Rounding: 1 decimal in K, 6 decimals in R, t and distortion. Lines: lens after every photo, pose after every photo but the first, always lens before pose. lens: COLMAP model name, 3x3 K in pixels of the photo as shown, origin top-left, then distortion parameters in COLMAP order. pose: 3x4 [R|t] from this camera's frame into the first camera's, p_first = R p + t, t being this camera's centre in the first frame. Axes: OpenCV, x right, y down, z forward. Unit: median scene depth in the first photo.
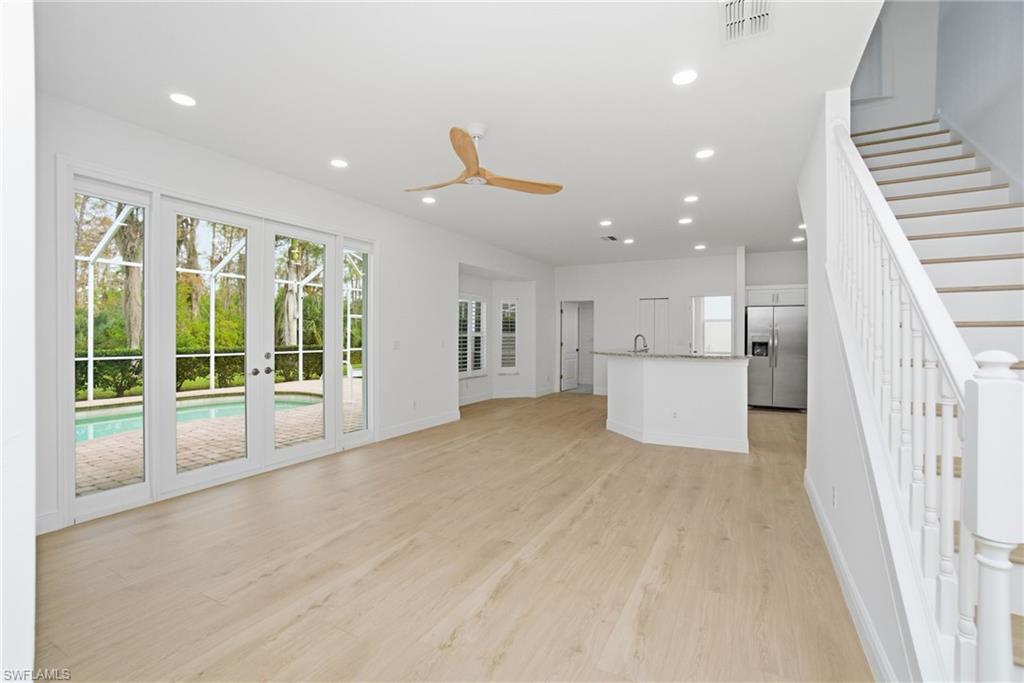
lens RADIAL K [[461.9, 0, 512.0], [0, 461.9, 341.5], [0, 0, 1]] dist [-0.065300, 0.000074]
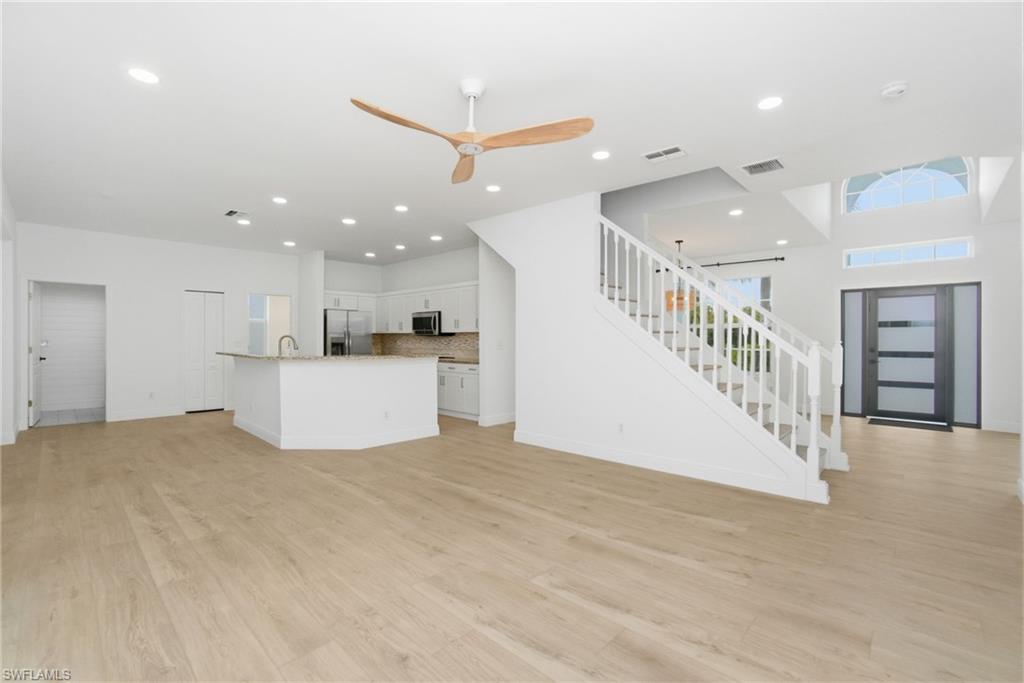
lens RADIAL K [[453.4, 0, 512.0], [0, 453.4, 341.5], [0, 0, 1]] dist [-0.037034, 0.000161]
pose [[0.239773, -0.003517, 0.970823, -0.792354], [0.003281, 0.999991, 0.002812, -0.007289], [-0.970823, 0.002511, 0.239783, 0.680051]]
